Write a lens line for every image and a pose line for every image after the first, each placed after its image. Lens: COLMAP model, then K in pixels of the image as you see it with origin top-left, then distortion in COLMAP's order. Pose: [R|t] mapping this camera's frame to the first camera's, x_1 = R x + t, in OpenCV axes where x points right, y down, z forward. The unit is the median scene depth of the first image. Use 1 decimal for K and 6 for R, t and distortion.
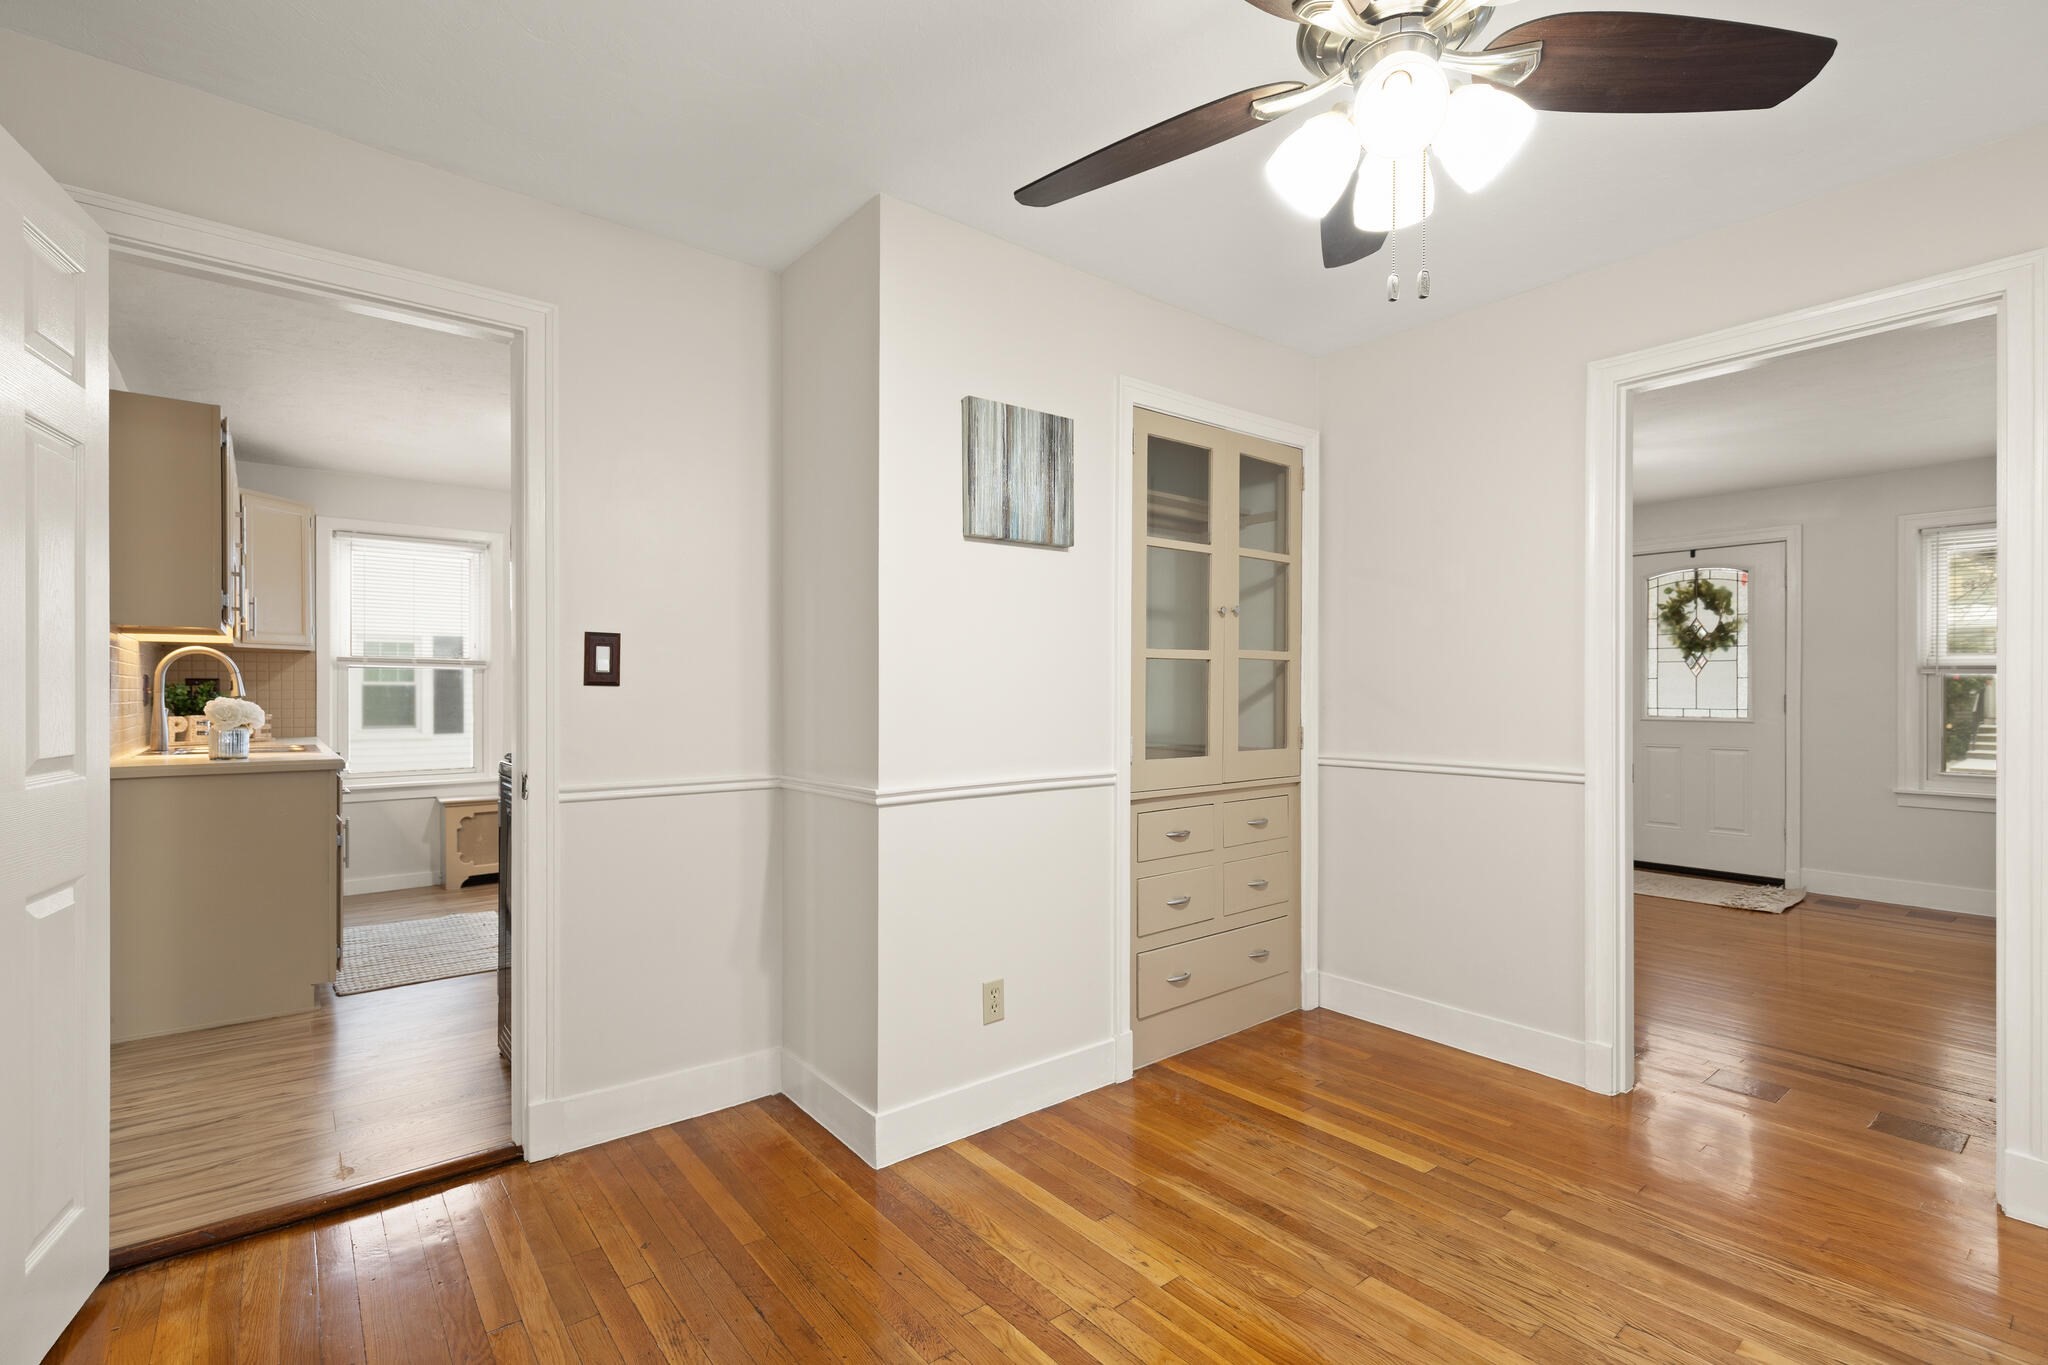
lens RADIAL K [[924.5, 0, 1052.4], [0, 924.5, 691.8], [0, 0, 1]] dist [0.001648, 0.000096]
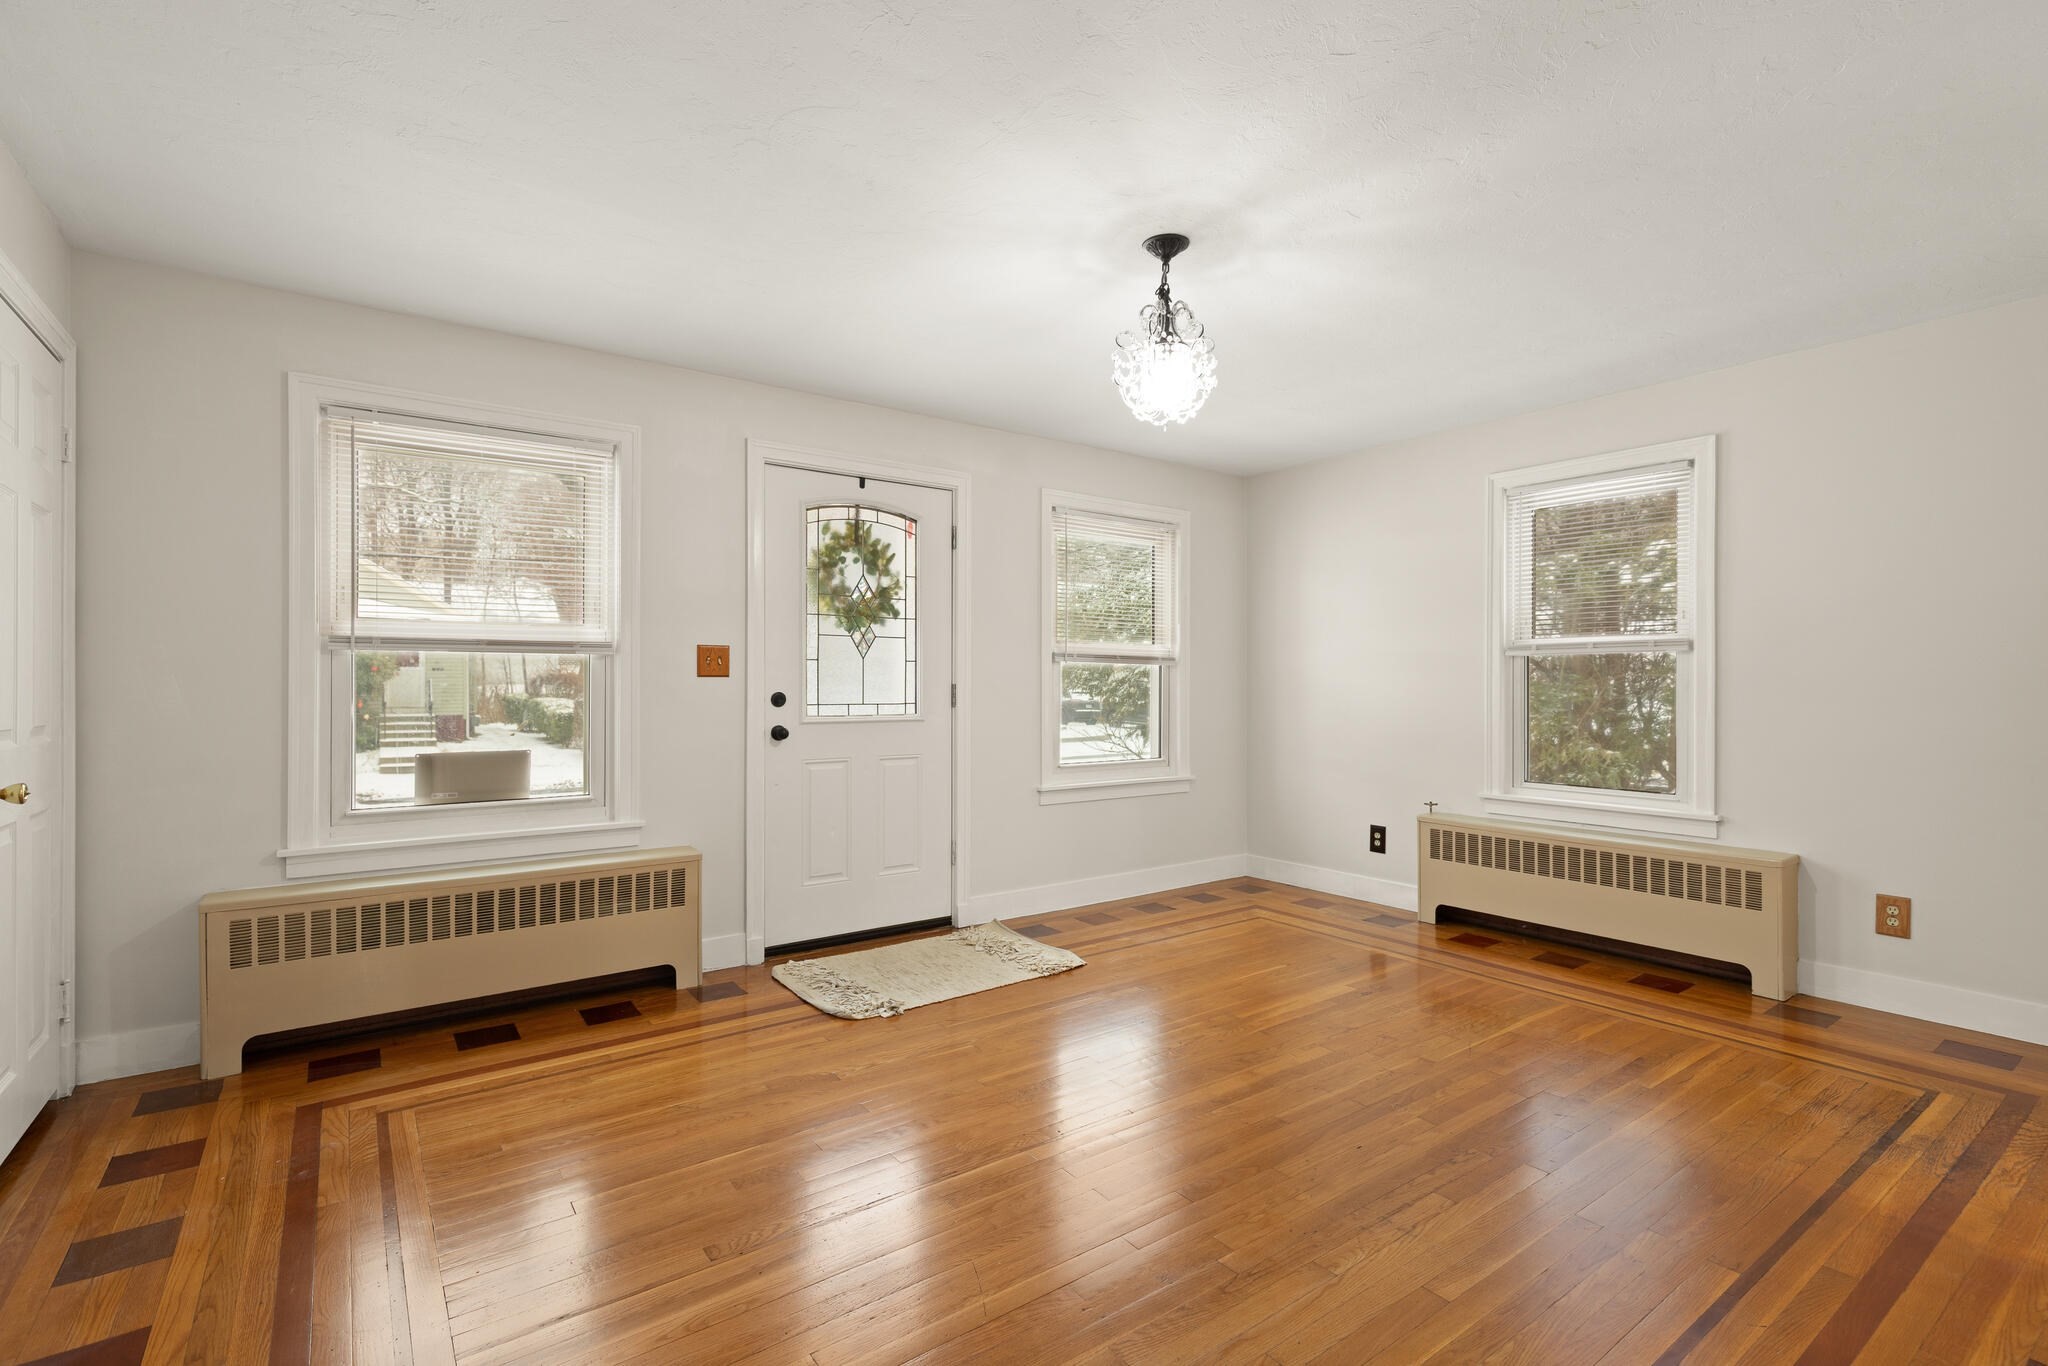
lens RADIAL K [[934.6, 0, 1024.4], [0, 934.6, 677.8], [0, 0, 1]] dist [0.003231, -0.000022]
pose [[0.070659, 0.007455, 0.997473, -0.008114], [-0.001748, 0.999971, -0.007350, 0.003625], [-0.997499, -0.001225, 0.070670, 0.829526]]
